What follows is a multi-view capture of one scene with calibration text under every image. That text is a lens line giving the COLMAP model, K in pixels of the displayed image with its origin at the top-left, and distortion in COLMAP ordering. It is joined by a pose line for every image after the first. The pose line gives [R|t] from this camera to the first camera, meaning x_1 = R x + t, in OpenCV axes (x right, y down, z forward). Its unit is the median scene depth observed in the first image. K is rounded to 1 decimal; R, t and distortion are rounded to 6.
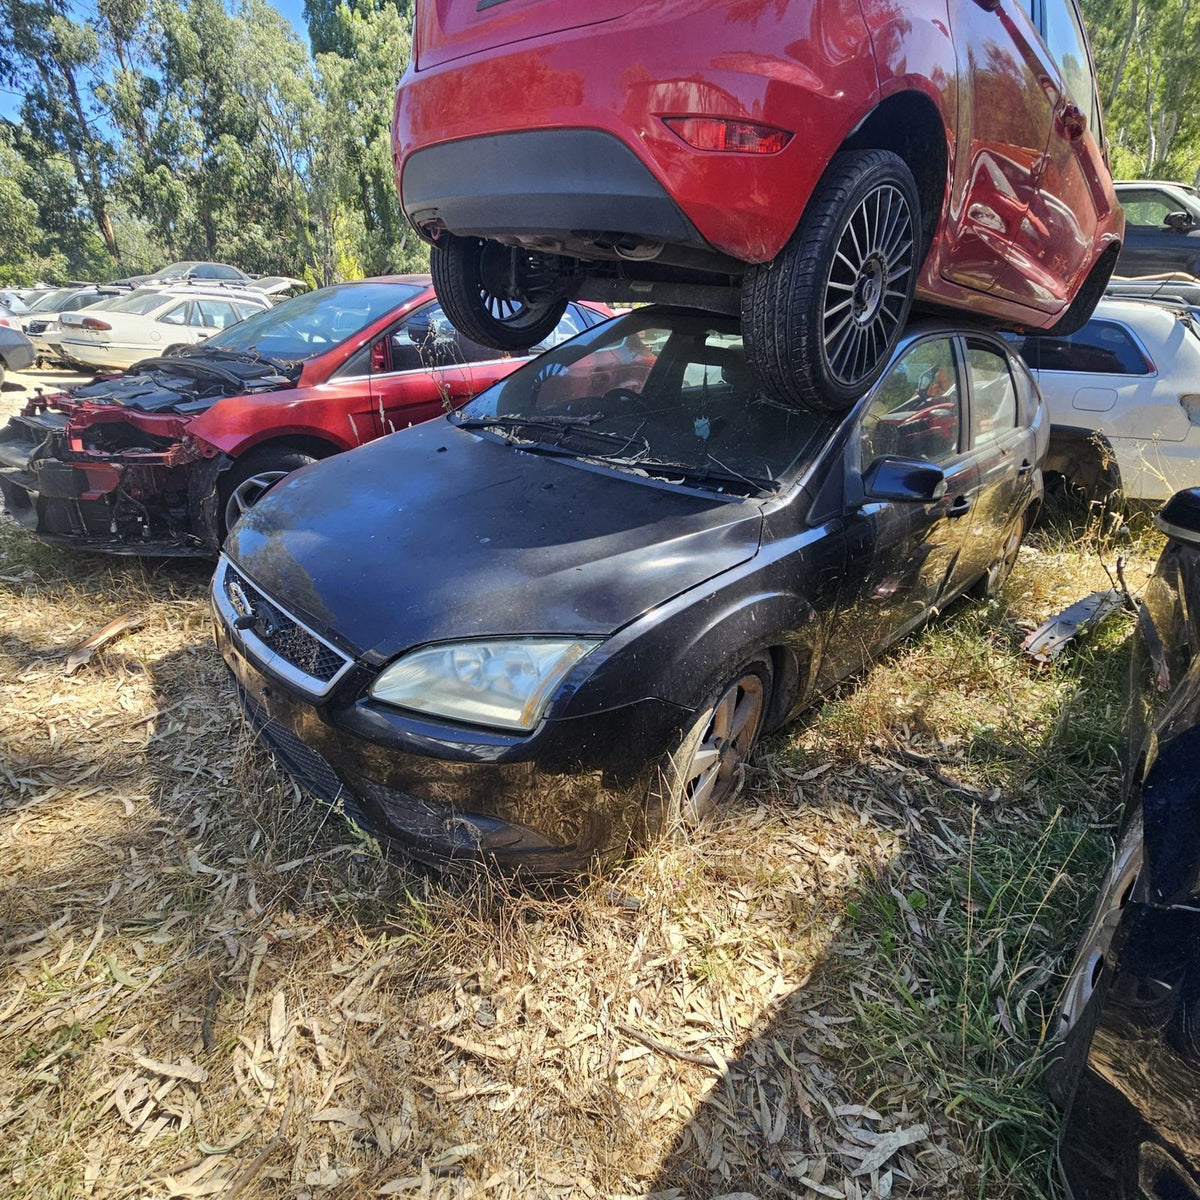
lens RADIAL K [[667.6, 0, 614.1], [0, 667.6, 592.8], [0, 0, 1]] dist [-0.005334, 0.005870]
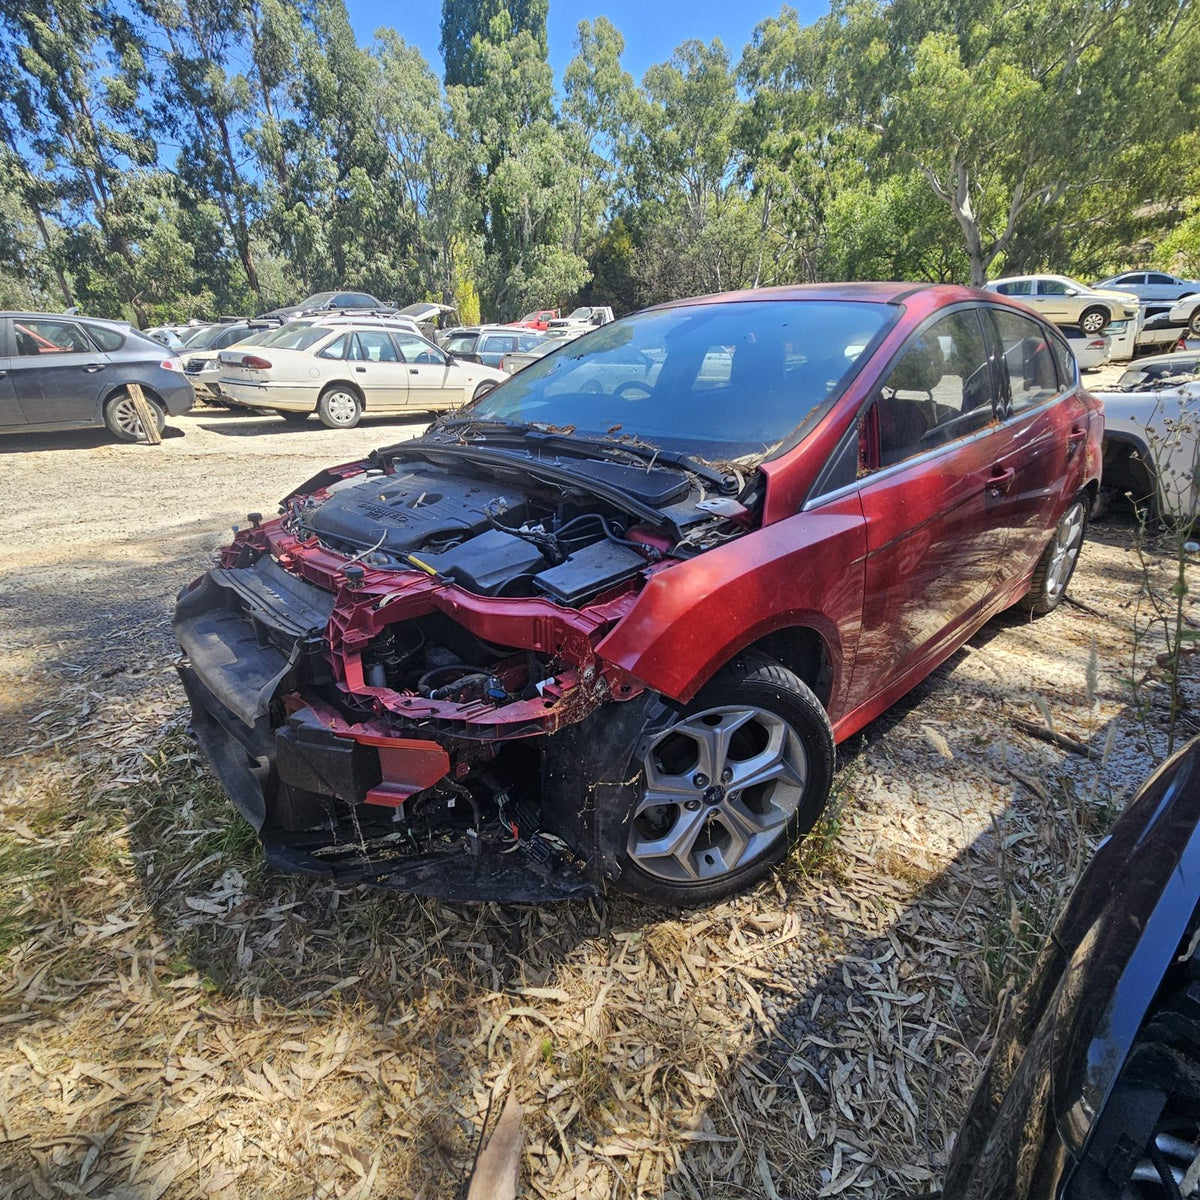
lens RADIAL K [[667.6, 0, 614.1], [0, 667.6, 592.8], [0, 0, 1]] dist [-0.005334, 0.005870]
pose [[0.991212, 0.015156, -0.131408, -0.047872], [-0.017659, 0.999684, -0.017907, -0.022937], [0.131095, 0.020070, 0.991167, 0.047868]]
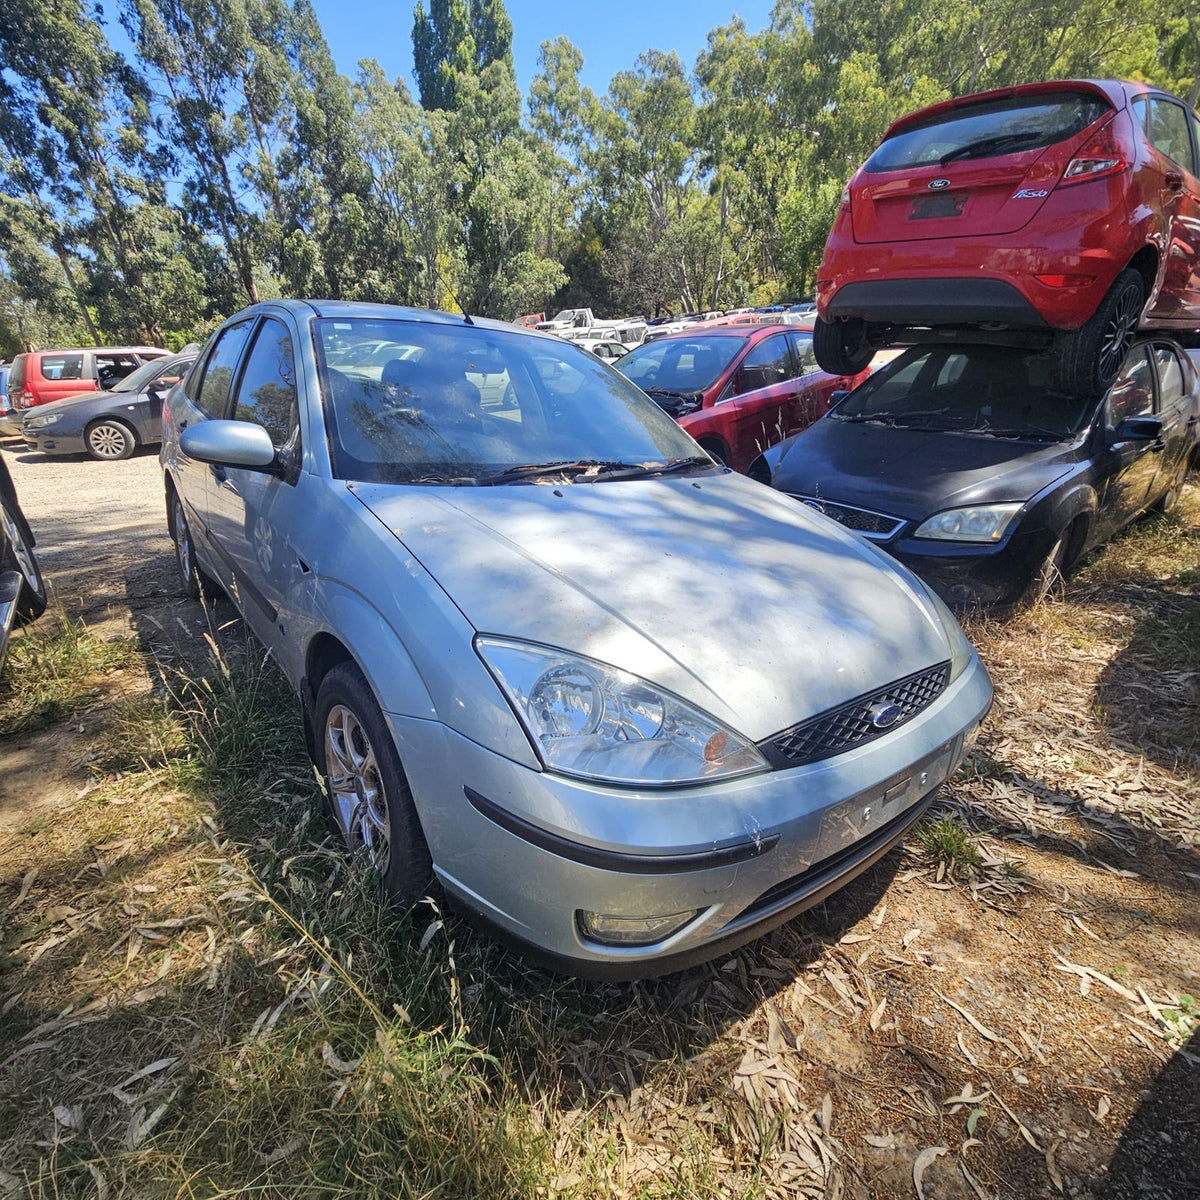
lens RADIAL K [[660.1, 0, 610.8], [0, 660.1, 598.9], [0, 0, 1]] dist [0.001110, 0.002199]
pose [[0.991552, -0.050303, -0.119560, -0.048279], [0.050977, 0.998696, 0.002589, 0.013183], [0.119274, -0.008662, 0.992824, -0.059282]]
